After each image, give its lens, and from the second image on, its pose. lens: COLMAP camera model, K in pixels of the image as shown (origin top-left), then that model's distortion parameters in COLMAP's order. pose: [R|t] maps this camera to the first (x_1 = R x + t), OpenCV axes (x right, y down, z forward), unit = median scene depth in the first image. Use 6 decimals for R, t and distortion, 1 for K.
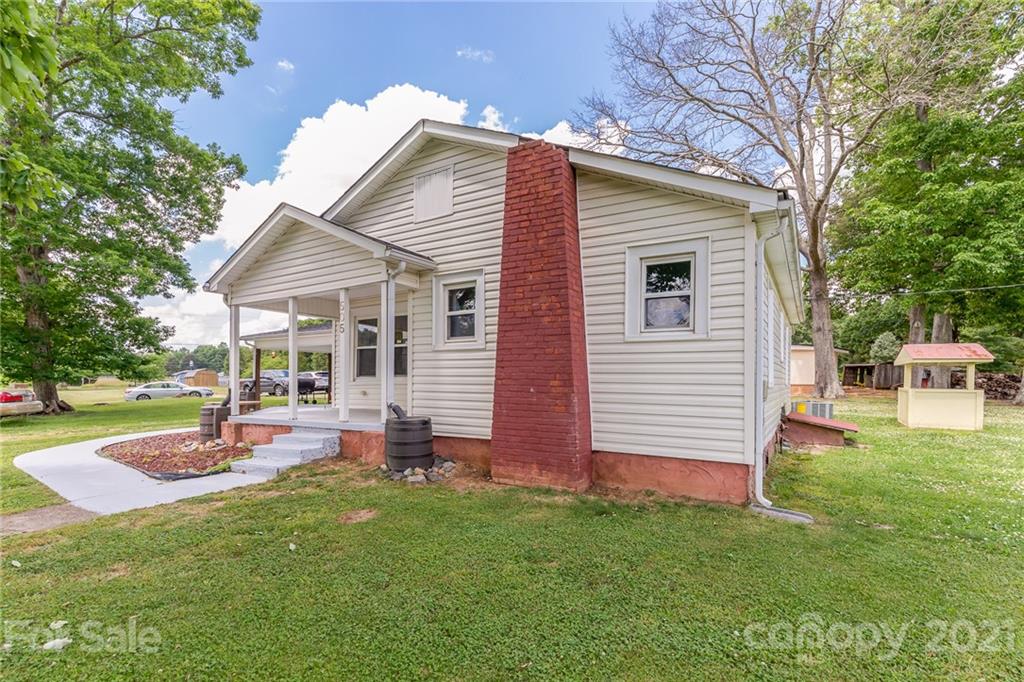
lens RADIAL K [[474.9, 0, 548.7], [0, 474.9, 383.1], [0, 0, 1]] dist [0.009804, -0.001865]
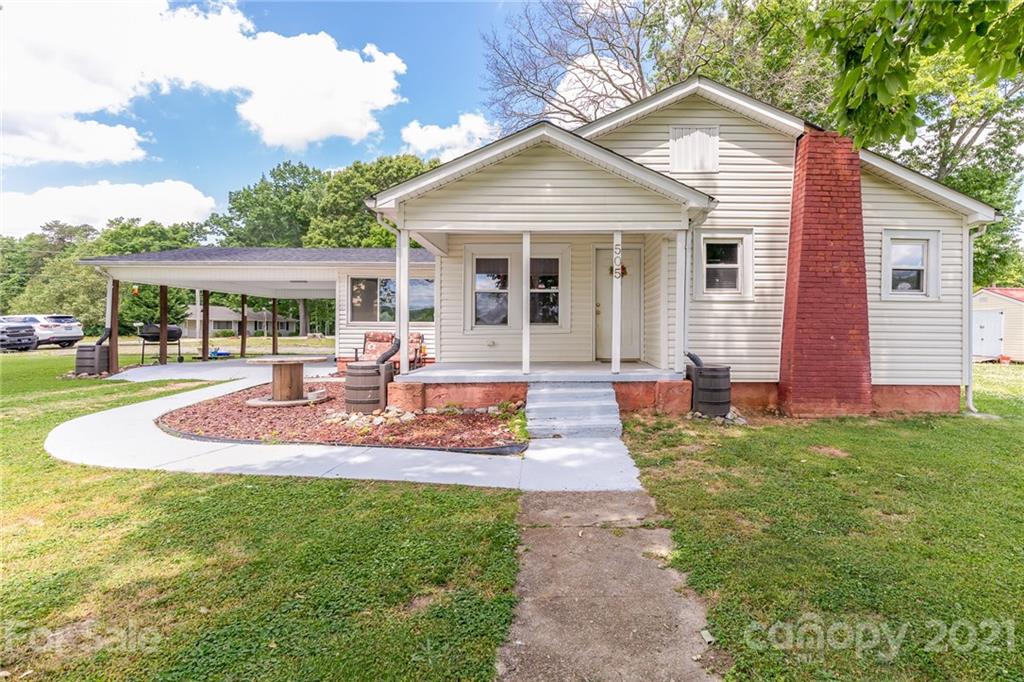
lens RADIAL K [[474.9, 0, 518.0], [0, 474.9, 337.4], [0, 0, 1]] dist [0.009804, -0.001865]
pose [[0.853081, -0.007433, 0.521726, -1.337164], [-0.000262, 0.999892, 0.014673, -0.003762], [-0.521779, -0.012654, 0.852987, 0.375624]]
